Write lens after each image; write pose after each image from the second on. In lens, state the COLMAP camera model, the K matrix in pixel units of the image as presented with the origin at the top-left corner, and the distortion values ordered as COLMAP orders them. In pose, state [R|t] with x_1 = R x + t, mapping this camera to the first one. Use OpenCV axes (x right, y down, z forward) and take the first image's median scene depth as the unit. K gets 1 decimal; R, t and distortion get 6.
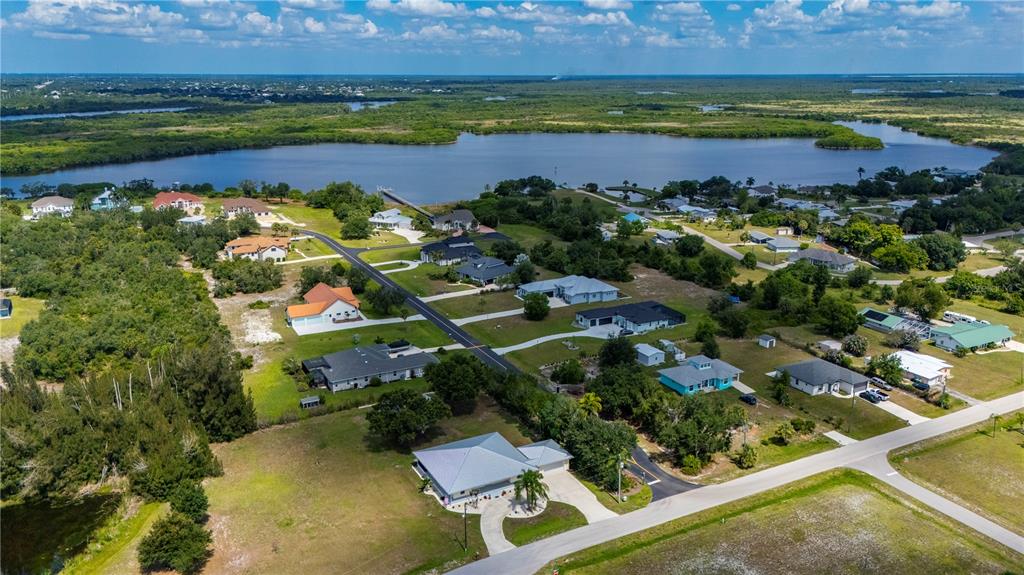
lens RADIAL K [[759.2, 0, 516.1], [0, 759.2, 289.4], [0, 0, 1]] dist [0.065761, -0.066657]
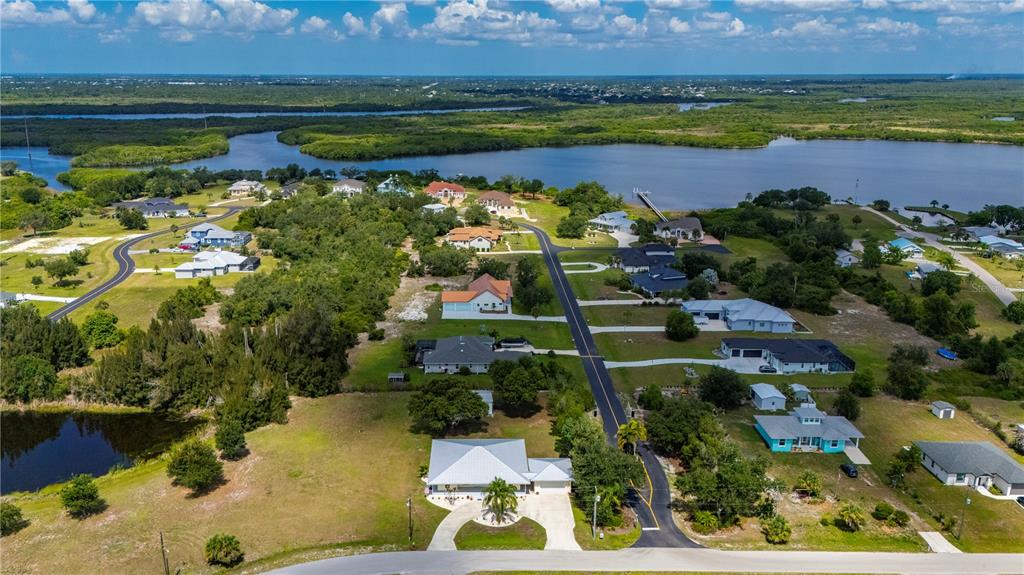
lens RADIAL K [[775.4, 0, 480.6], [0, 775.4, 287.3], [0, 0, 1]] dist [0.042376, -0.027631]
pose [[0.885464, 0.123575, -0.447976, 0.228675], [-0.127044, 0.991643, 0.022433, -0.013856], [0.447004, 0.037049, 0.893764, 0.051940]]
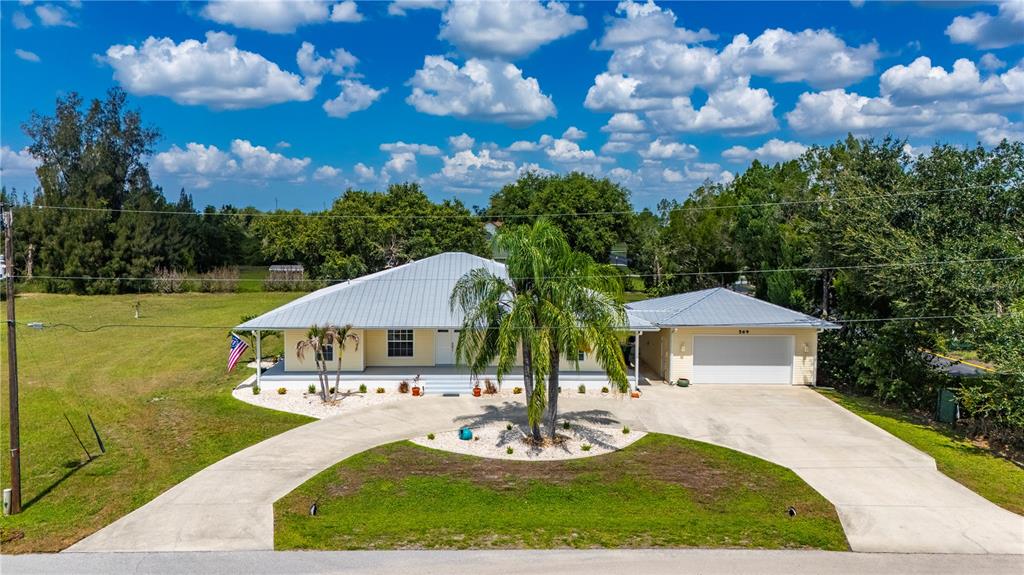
lens RADIAL K [[765.6, 0, 490.9], [0, 765.6, 287.1], [0, 0, 1]] dist [0.062684, -0.057031]
pose [[0.889785, 0.044980, -0.454158, 0.054009], [-0.130246, 0.978773, -0.158239, 0.159973], [0.437400, 0.199951, 0.876756, 0.458733]]
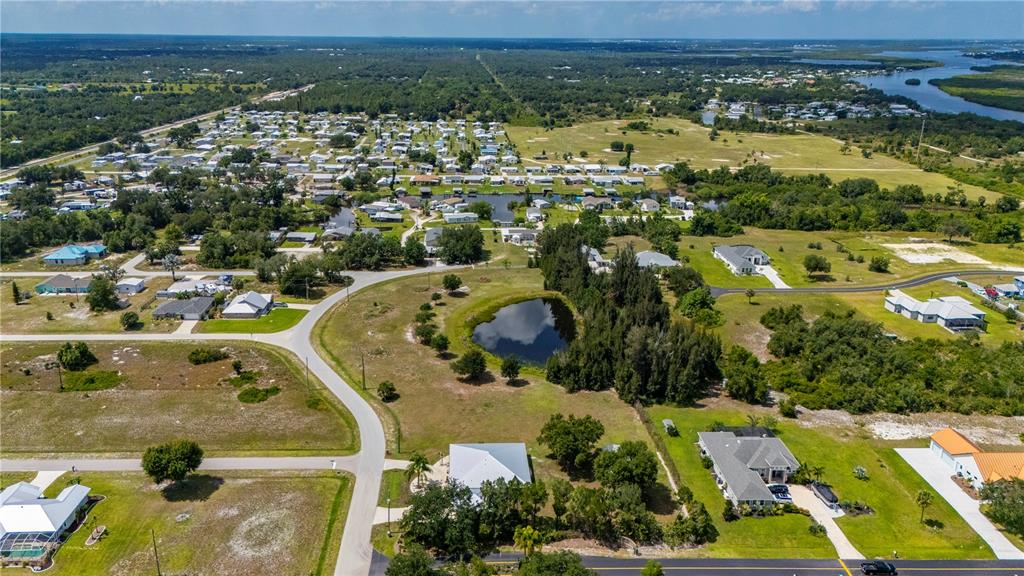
lens RADIAL K [[731.9, 0, 481.5], [0, 731.9, 285.7], [0, 0, 1]] dist [0.033417, -0.008408]
pose [[-0.439516, 0.277822, -0.854190, 0.505010], [-0.252126, 0.874578, 0.414182, -0.289464], [0.862124, 0.397403, -0.314345, 0.749814]]
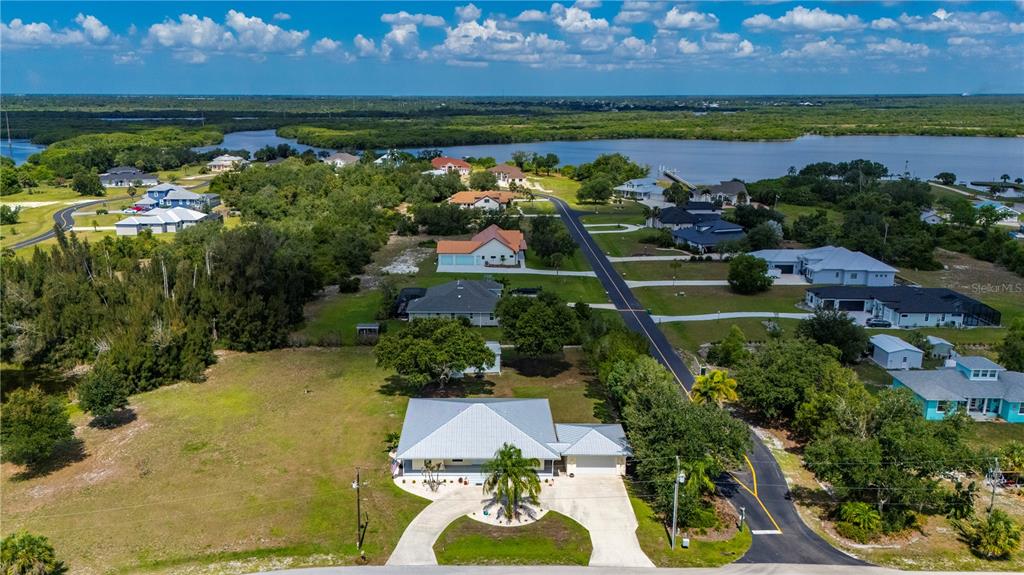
lens RADIAL K [[775.4, 0, 480.6], [0, 775.4, 287.3], [0, 0, 1]] dist [0.042376, -0.027631]
pose [[0.879933, 0.115100, -0.460944, 0.142762], [-0.130629, 0.991430, -0.001804, 0.067297], [0.456786, 0.061800, 0.887427, 0.253489]]
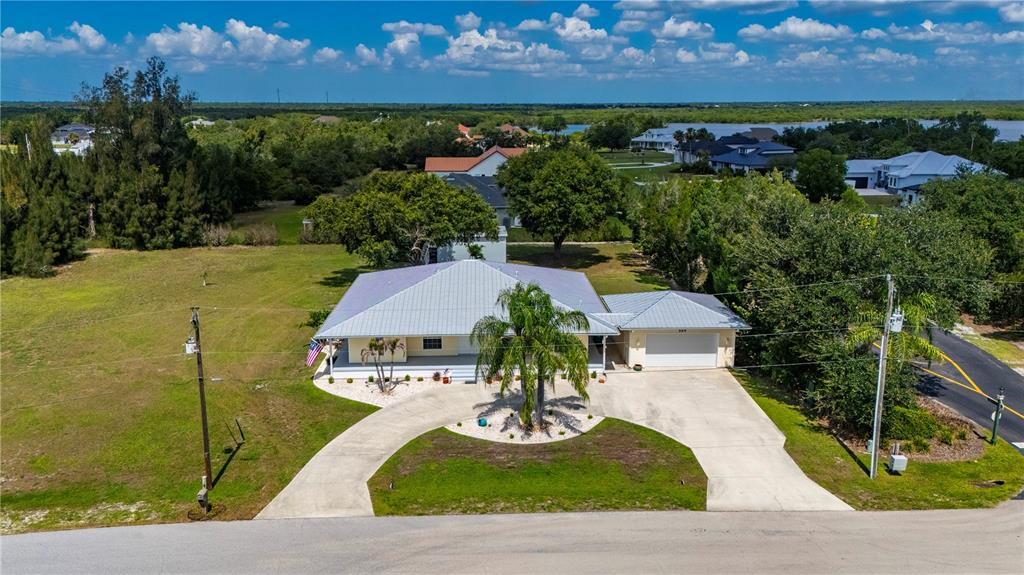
lens RADIAL K [[768.6, 0, 513.6], [0, 768.6, 286.0], [0, 0, 1]] dist [0.057099, -0.051558]
pose [[0.898021, 0.100188, -0.428393, 0.076236], [-0.119436, 0.992675, -0.018212, 0.136016], [0.423430, 0.067520, 0.903409, 0.407967]]
